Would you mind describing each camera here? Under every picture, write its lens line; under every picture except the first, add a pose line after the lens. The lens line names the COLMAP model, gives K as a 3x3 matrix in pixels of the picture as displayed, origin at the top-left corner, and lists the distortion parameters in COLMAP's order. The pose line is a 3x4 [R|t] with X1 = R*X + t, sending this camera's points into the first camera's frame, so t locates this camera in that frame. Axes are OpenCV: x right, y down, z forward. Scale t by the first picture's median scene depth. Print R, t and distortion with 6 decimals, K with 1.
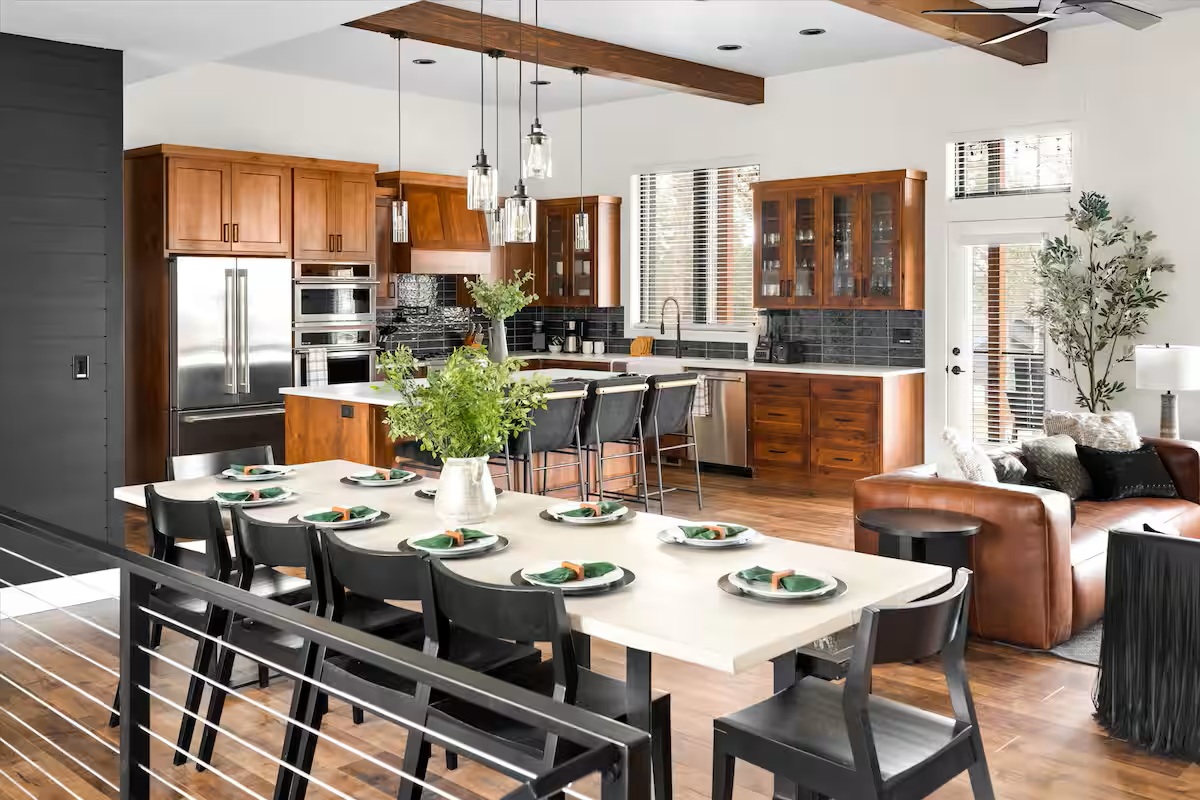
lens RADIAL K [[1118.9, 0, 599.7], [0, 1118.9, 317.1], [0, 0, 1]] dist [0.005725, 0.002752]
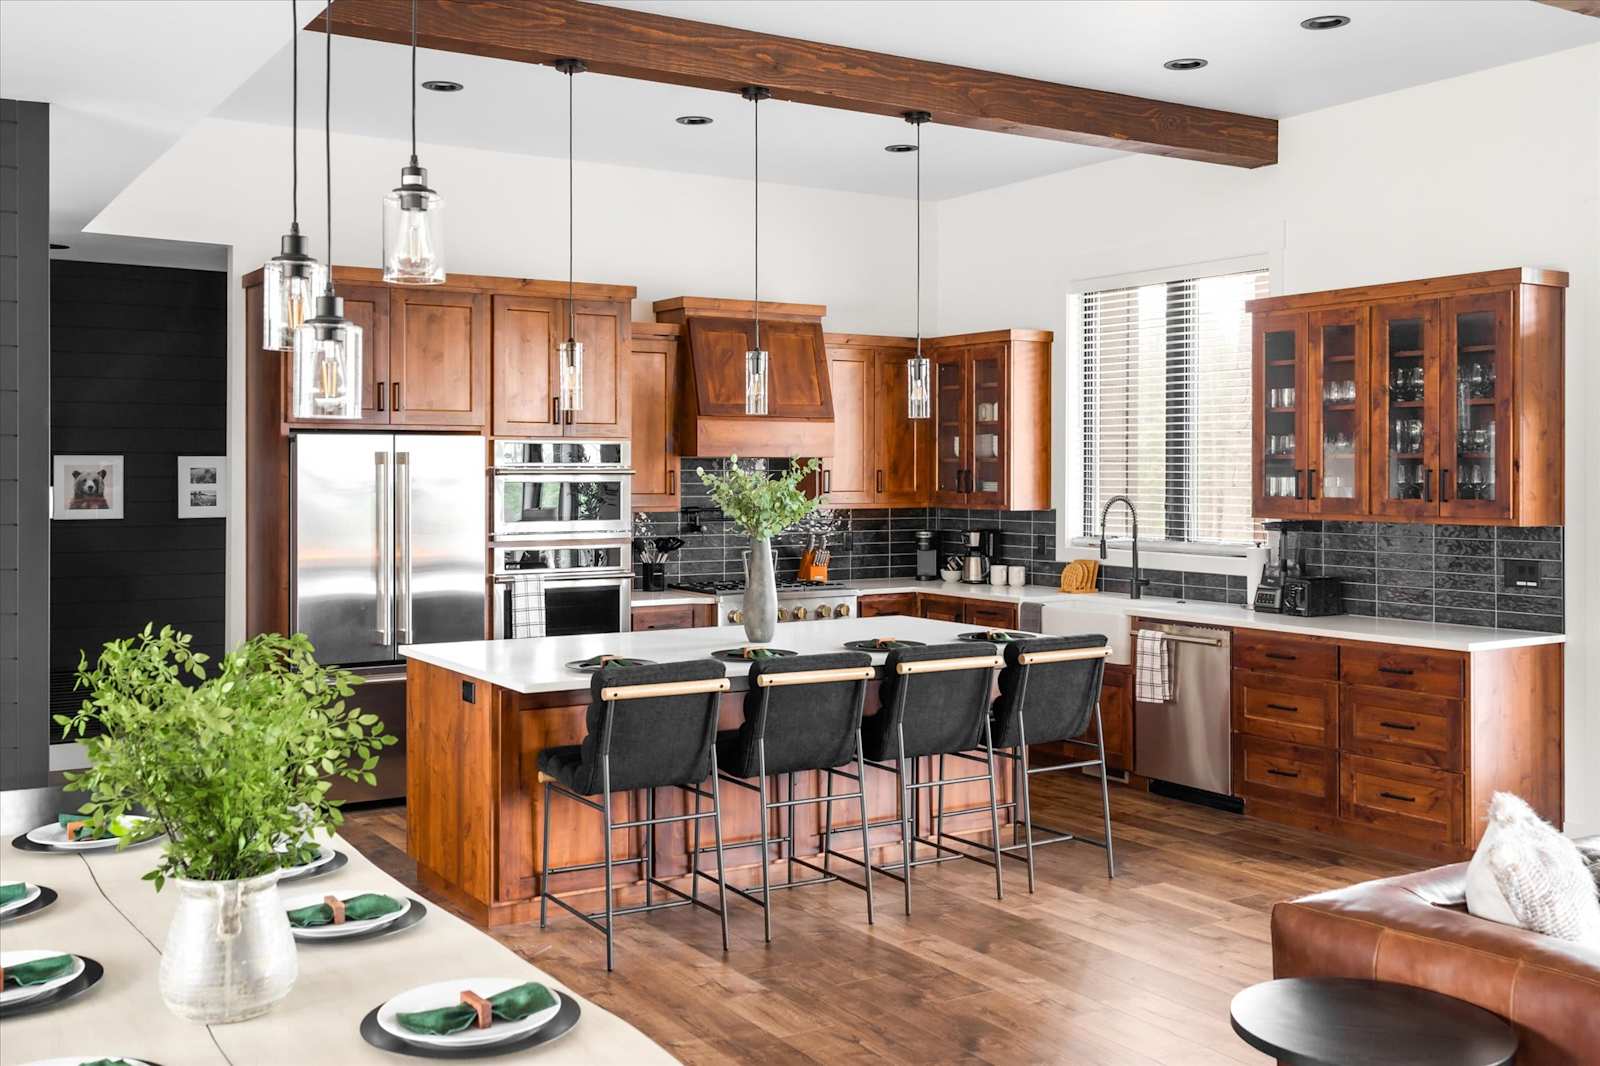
lens RADIAL K [[1540.1, 0, 796.0], [0, 1540.1, 486.2], [0, 0, 1]] dist [0.009575, 0.009692]
pose [[0.968036, 0.005554, -0.250751, 0.118215], [-0.008668, 0.999898, -0.011317, -0.014424], [0.250663, 0.013129, 0.967985, 0.185411]]
